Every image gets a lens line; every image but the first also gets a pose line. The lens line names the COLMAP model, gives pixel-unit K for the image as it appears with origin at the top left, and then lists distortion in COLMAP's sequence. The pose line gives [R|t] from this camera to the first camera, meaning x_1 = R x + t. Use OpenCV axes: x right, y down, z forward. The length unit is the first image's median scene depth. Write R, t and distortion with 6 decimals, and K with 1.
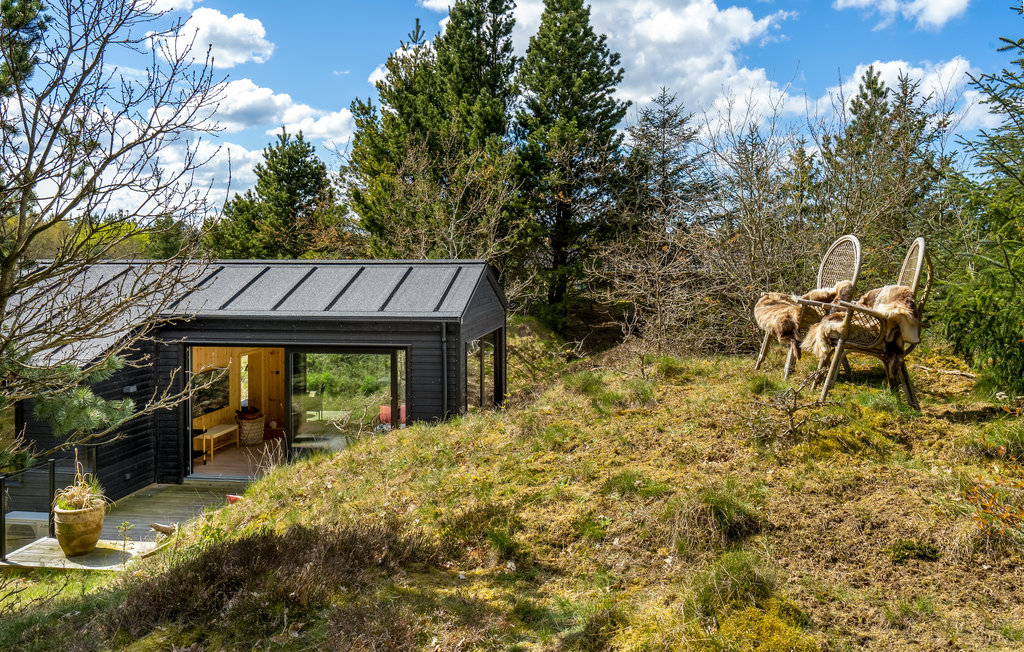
lens RADIAL K [[907.5, 0, 512.0], [0, 907.5, 326.0], [0, 0, 1]] dist [0.045312, -0.000197]
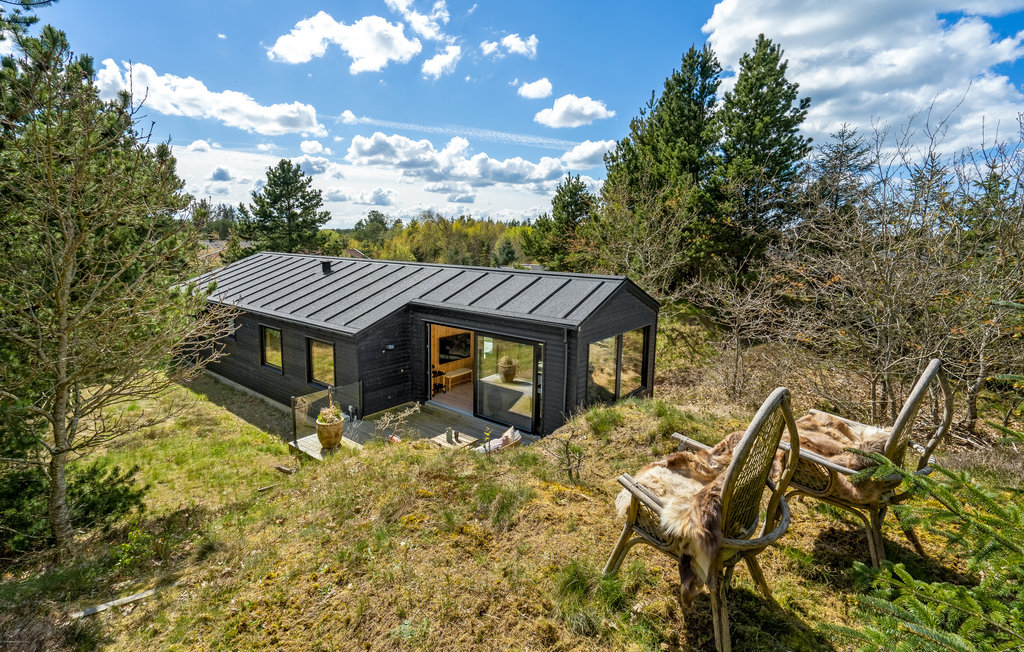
lens RADIAL K [[485.6, 0, 512.0], [0, 485.6, 326.0], [0, 0, 1]] dist [-0.003219, 0.001199]
pose [[0.854996, 0.109767, -0.506886, 0.146421], [-0.054962, 0.991019, 0.121900, -0.060231], [0.515715, -0.076365, 0.853350, 0.241819]]
